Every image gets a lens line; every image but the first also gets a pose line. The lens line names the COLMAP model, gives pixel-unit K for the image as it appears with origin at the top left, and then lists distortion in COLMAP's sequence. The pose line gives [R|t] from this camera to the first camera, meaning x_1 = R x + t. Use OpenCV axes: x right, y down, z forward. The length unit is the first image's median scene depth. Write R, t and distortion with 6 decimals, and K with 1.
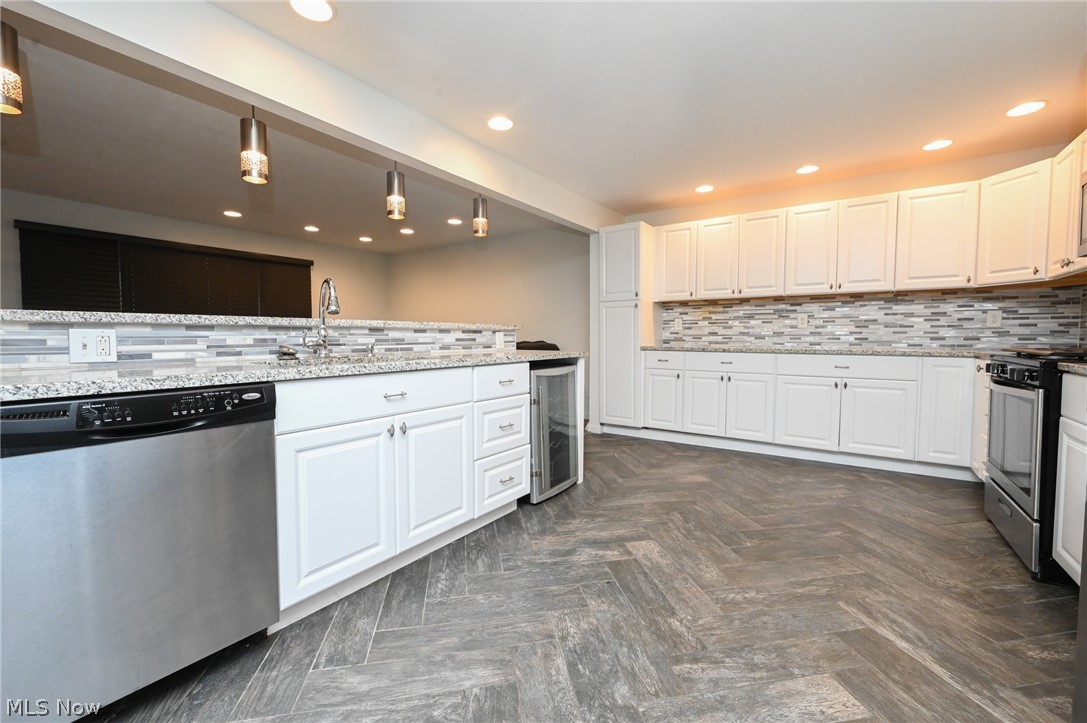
lens RADIAL K [[446.4, 0, 541.2], [0, 446.4, 357.7], [0, 0, 1]] dist [-0.000429, -0.000046]
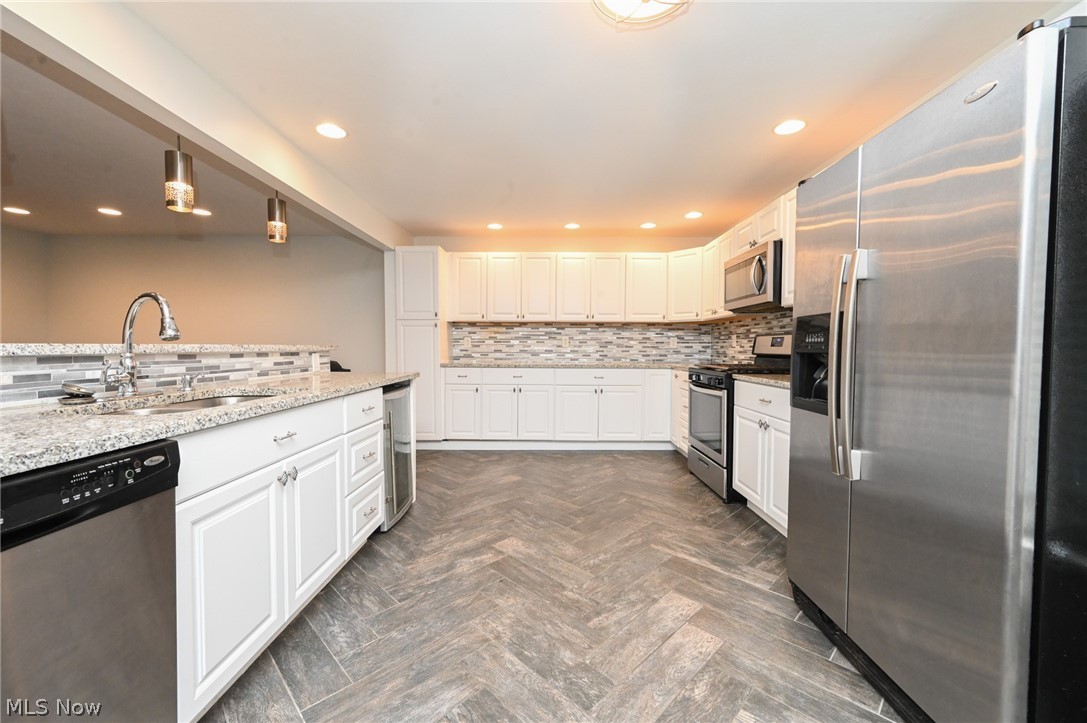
lens RADIAL K [[435.7, 0, 543.5], [0, 435.7, 361.5], [0, 0, 1]] dist [-0.001297, -0.000098]
pose [[0.825991, -0.016601, 0.563438, -0.287929], [0.024272, 0.999687, -0.006127, -0.033241], [-0.563160, 0.018737, 0.826136, 0.013282]]
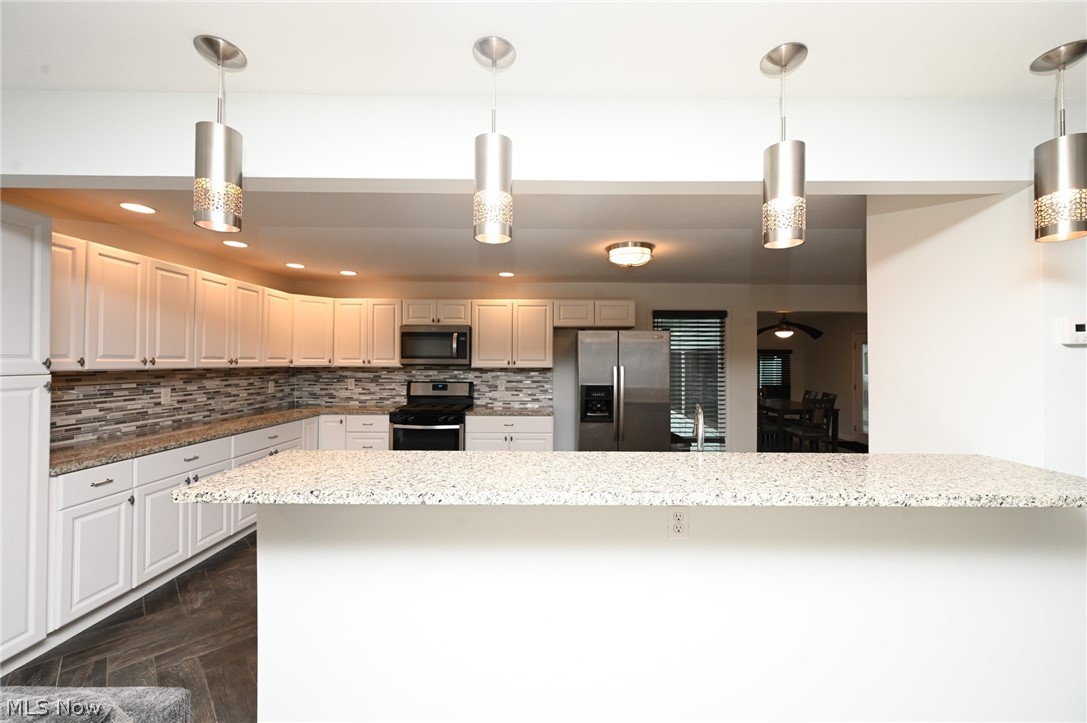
lens RADIAL K [[433.9, 0, 552.1], [0, 433.9, 359.6], [0, 0, 1]] dist [-0.000478, 0.000021]
pose [[-0.572309, -0.002286, 0.820035, -0.879720], [0.033900, 0.999075, 0.026444, -0.253453], [-0.819337, 0.042934, -0.571702, 1.477608]]
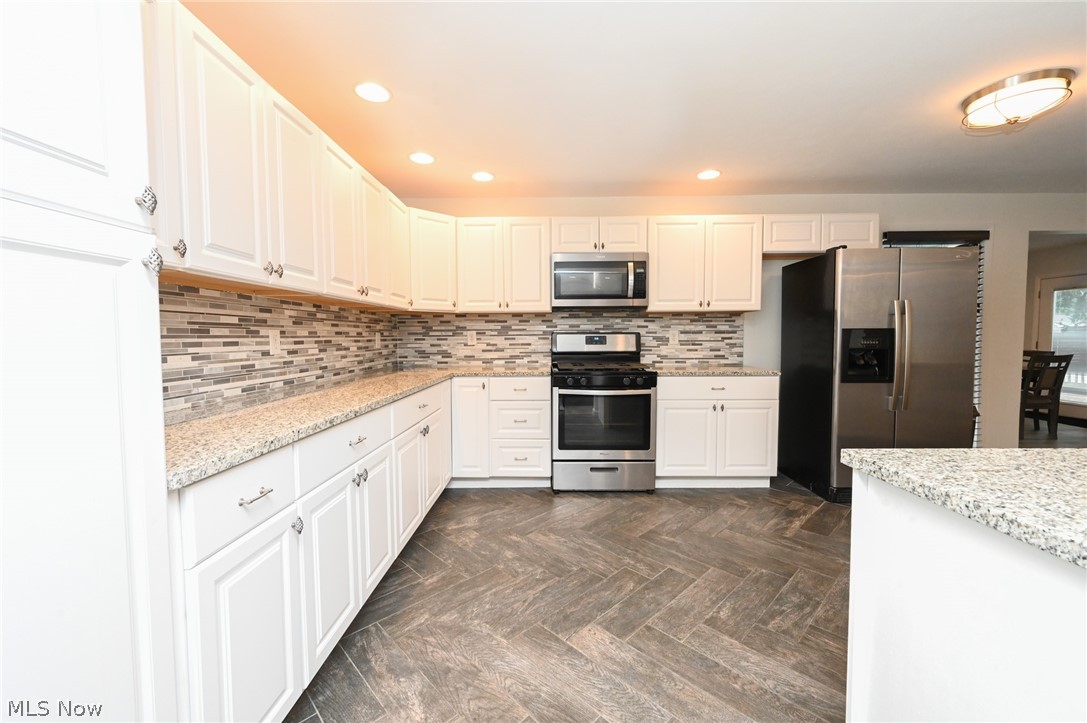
lens RADIAL K [[435.7, 0, 543.5], [0, 435.7, 361.5], [0, 0, 1]] dist [-0.001297, -0.000098]
pose [[-0.562109, -0.047260, 0.825711, -0.048053], [0.044893, 0.995151, 0.087519, -0.153515], [-0.825844, 0.086264, -0.557262, 1.751434]]
